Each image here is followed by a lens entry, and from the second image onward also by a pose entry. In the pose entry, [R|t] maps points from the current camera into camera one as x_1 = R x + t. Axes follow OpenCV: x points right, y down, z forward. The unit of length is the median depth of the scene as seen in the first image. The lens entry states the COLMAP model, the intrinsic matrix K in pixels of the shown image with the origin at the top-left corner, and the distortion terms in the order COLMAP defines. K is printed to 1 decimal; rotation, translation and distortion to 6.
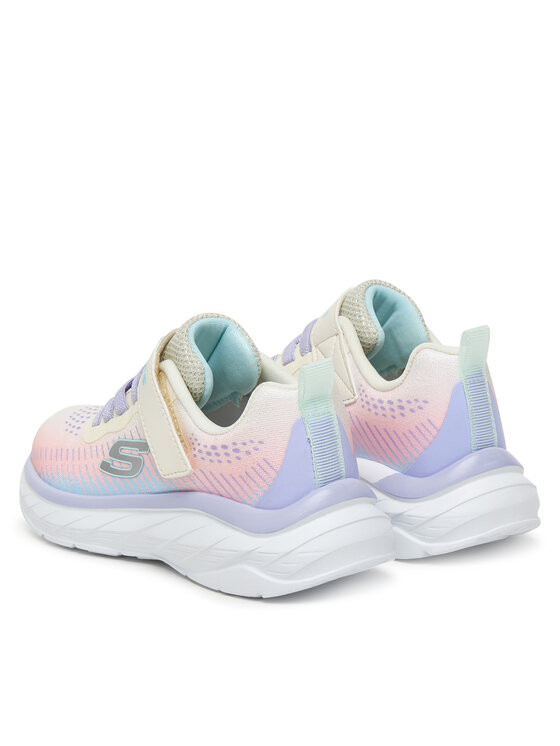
lens RADIAL K [[1936.4, 0, 280.2], [0, 1936.4, 373.2], [0, 0, 1]] dist [-0.162636, 0.000000]
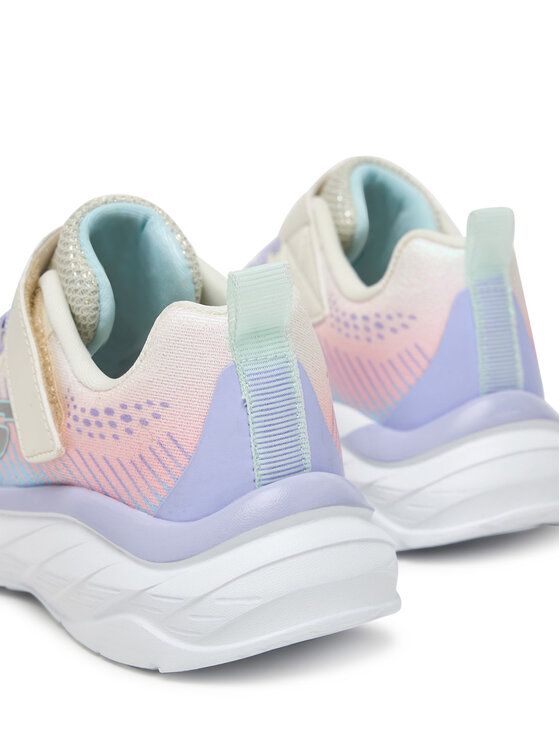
lens RADIAL K [[1805.8, 0, 279.6], [0, 1805.8, 372.7], [0, 0, 1]] dist [-0.188660, 0.000000]
pose [[0.993602, 0.025676, -0.109983, 0.082451], [-0.025879, 0.999665, -0.000420, 0.025070], [0.109935, 0.003263, 0.993933, 0.460782]]
